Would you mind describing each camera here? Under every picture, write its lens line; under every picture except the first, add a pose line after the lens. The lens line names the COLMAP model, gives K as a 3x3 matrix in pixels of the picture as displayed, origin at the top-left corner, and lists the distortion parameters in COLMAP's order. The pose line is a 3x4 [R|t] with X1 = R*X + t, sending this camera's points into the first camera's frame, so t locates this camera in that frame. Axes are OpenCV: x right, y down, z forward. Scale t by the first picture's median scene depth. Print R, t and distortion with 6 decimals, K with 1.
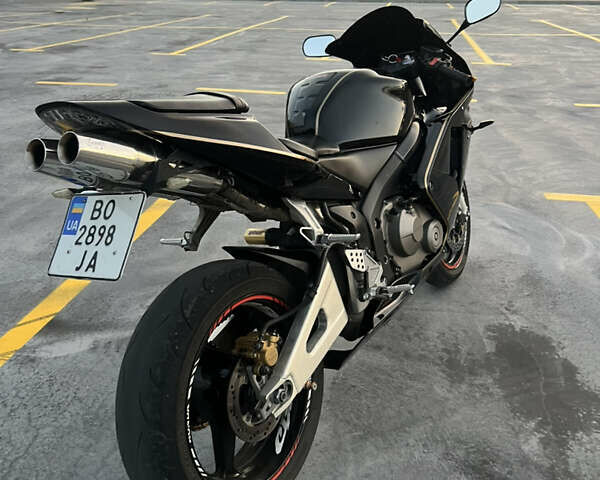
lens RADIAL K [[599.7, 0, 301.9], [0, 599.7, 242.0], [0, 0, 1]] dist [0.012372, 0.000000]
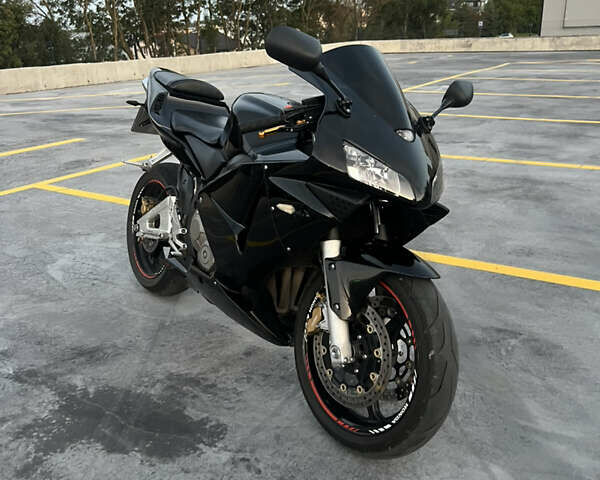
lens RADIAL K [[599.7, 0, 299.7], [0, 599.7, 236.5], [0, 0, 1]] dist [0.012372, 0.000000]
pose [[-0.379762, 0.316747, -0.869168, 1.184500], [-0.337438, 0.827389, 0.448957, -0.631044], [0.861346, 0.463787, -0.207328, 1.488017]]
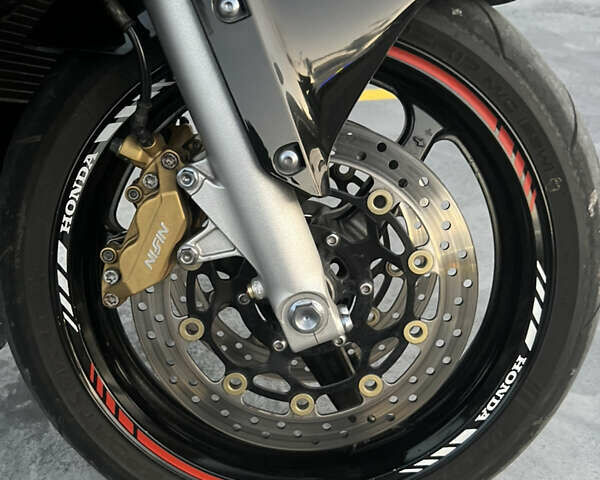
lens RADIAL K [[599.7, 0, 300.0], [0, 599.7, 241.4], [0, 0, 1]] dist [0.012372, 0.000000]
pose [[0.492063, 0.447950, -0.746468, 0.583718], [-0.407136, 0.876320, 0.257494, -0.168812], [0.769490, 0.177211, 0.613581, 1.245716]]
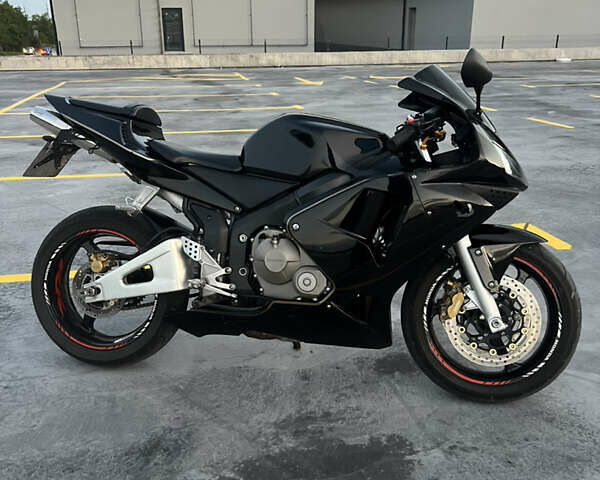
lens RADIAL K [[599.7, 0, 295.7], [0, 599.7, 241.2], [0, 0, 1]] dist [0.012372, 0.000000]
pose [[0.371357, 0.299125, -0.878987, 1.197631], [-0.368479, 0.916421, 0.156188, -0.246701], [0.852242, 0.265887, 0.450541, 0.555988]]
